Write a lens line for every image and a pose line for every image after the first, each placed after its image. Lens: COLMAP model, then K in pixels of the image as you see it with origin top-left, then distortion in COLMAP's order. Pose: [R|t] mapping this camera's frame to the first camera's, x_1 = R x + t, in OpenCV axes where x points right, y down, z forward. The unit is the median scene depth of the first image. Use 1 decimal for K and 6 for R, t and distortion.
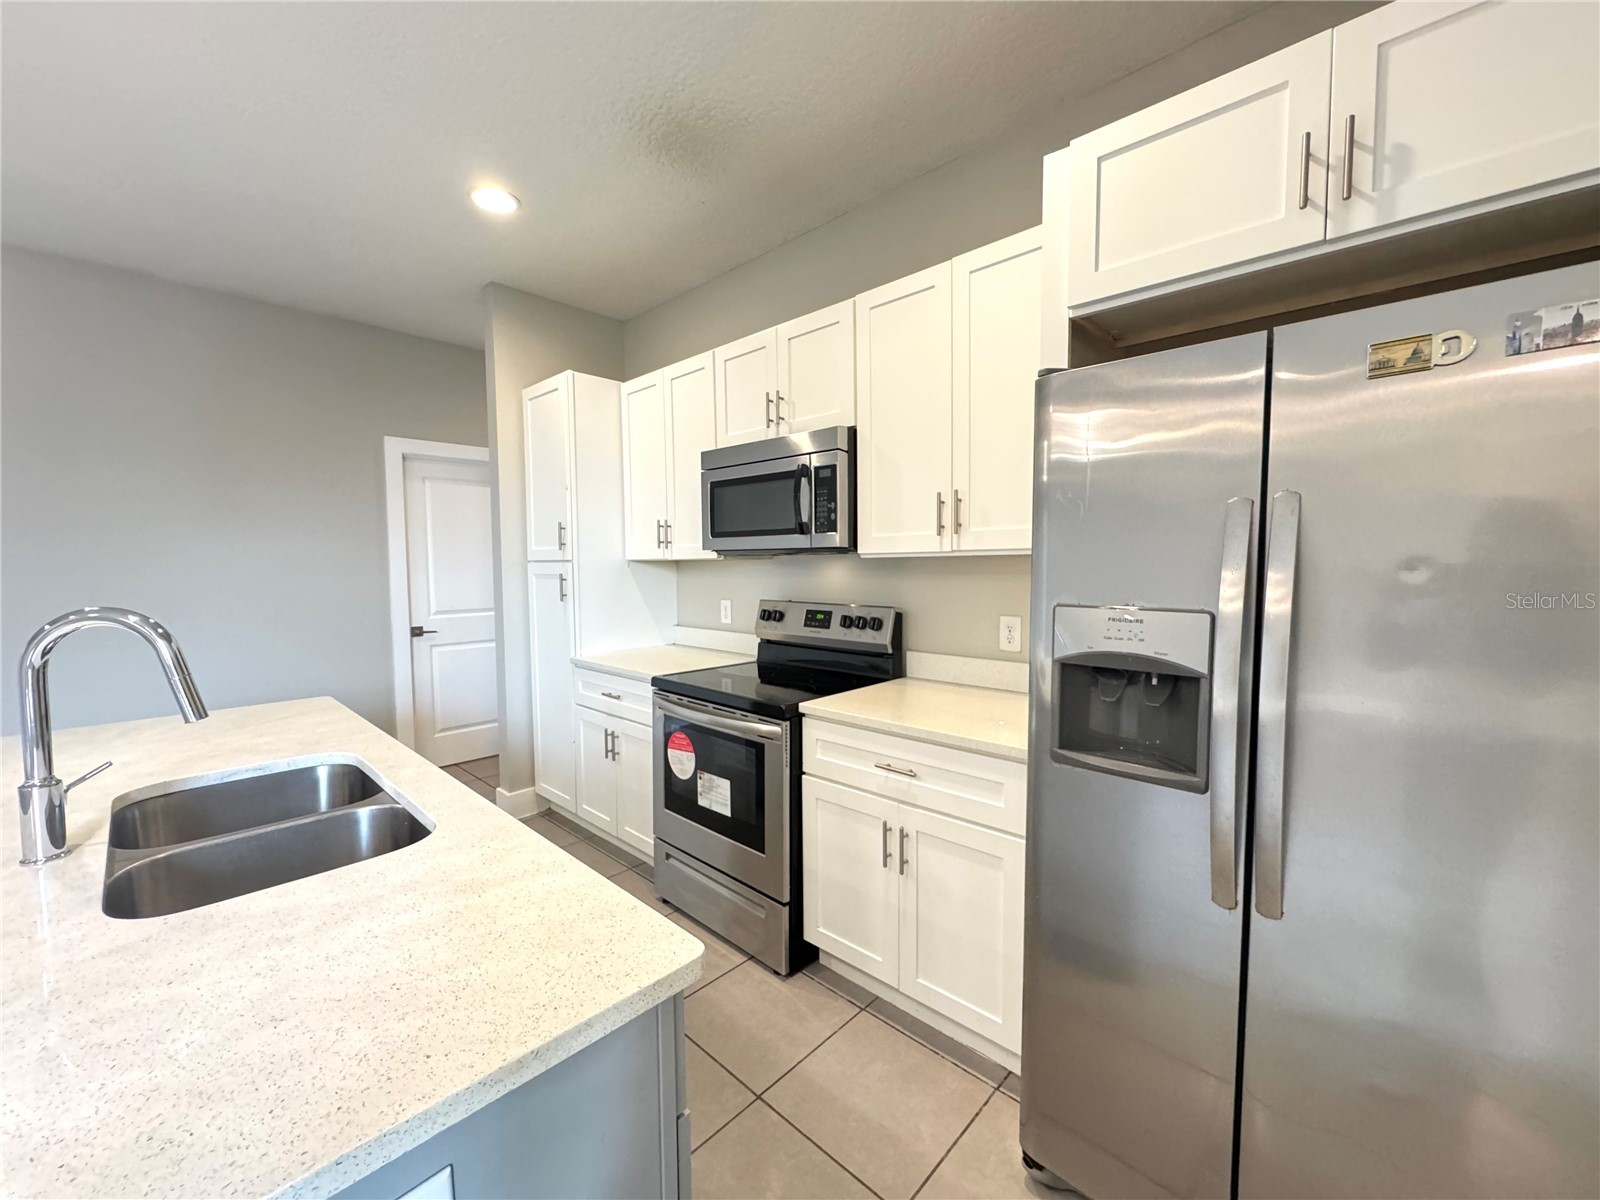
lens RADIAL K [[640.5, 0, 799.2], [0, 640.5, 604.8], [0, 0, 1]] dist [-0.004521, 0.000751]
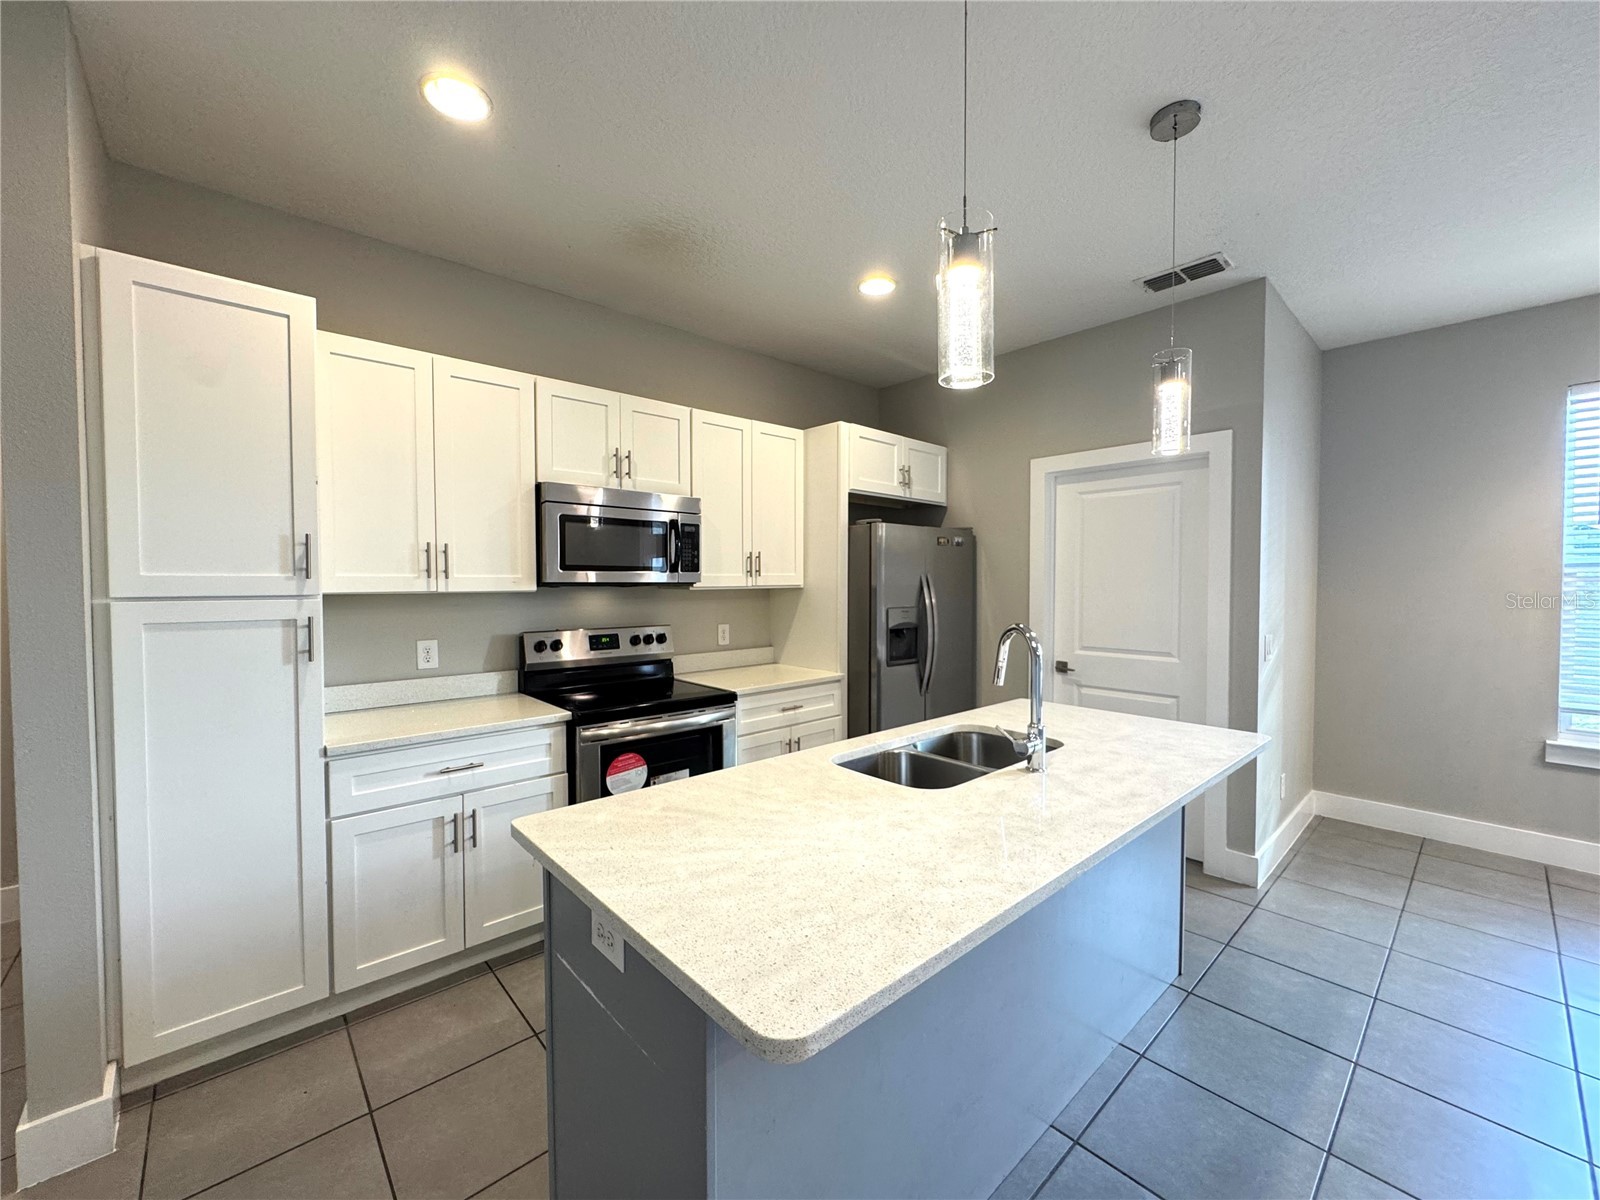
lens RADIAL K [[640.5, 0, 802.2], [0, 640.5, 598.8], [0, 0, 1]] dist [-0.004521, 0.000751]
pose [[0.076583, -0.021946, 0.996822, -1.218169], [0.066377, 0.997652, 0.016864, -0.057327], [-0.994851, 0.064875, 0.077860, 0.606128]]
